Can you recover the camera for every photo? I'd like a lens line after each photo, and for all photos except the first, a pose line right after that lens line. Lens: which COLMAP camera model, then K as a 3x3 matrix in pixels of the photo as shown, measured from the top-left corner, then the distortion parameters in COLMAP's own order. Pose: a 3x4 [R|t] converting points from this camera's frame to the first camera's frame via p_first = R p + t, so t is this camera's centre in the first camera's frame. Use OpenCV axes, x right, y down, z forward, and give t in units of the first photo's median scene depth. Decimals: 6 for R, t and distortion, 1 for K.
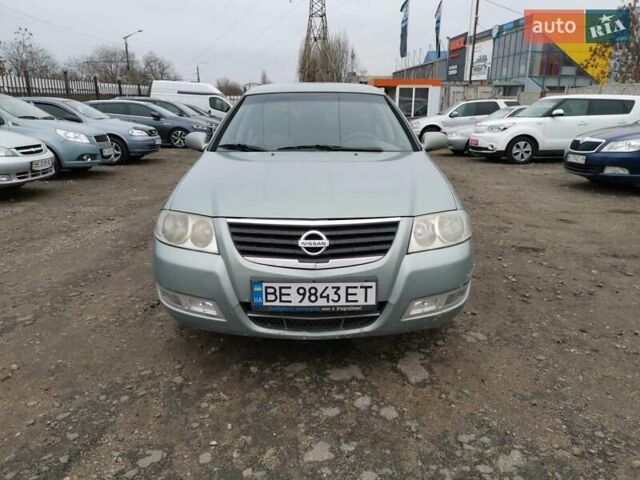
lens RADIAL K [[494.0, 0, 321.3], [0, 494.0, 241.5], [0, 0, 1]] dist [0.060108, -0.057607]
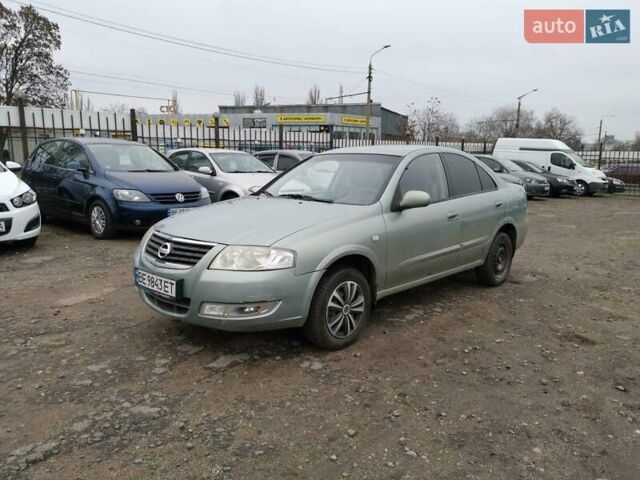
lens RADIAL K [[494.0, 0, 319.3], [0, 494.0, 245.1], [0, 0, 1]] dist [0.060108, -0.057607]
pose [[0.716134, 0.128153, -0.686097, 1.366053], [-0.194982, 0.980596, -0.020358, -0.074391], [0.670175, 0.148355, 0.727225, 0.187880]]
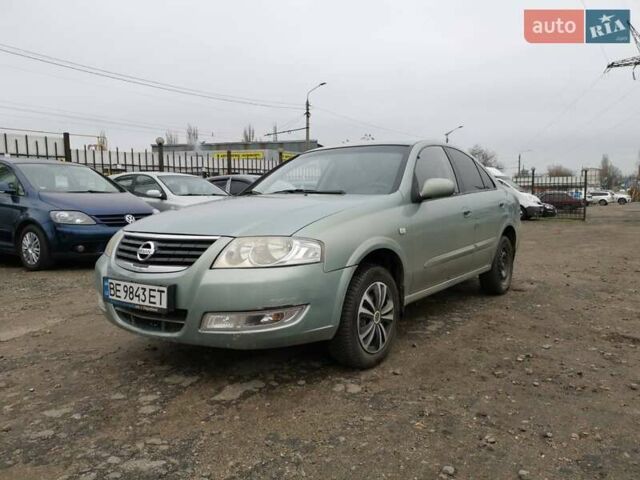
lens RADIAL K [[494.0, 0, 319.3], [0, 494.0, 243.0], [0, 0, 1]] dist [0.060108, -0.057607]
pose [[0.801478, 0.043603, -0.596433, 1.008519], [-0.144659, 0.981856, -0.122610, 0.068369], [0.580265, 0.184549, 0.793243, 0.283597]]
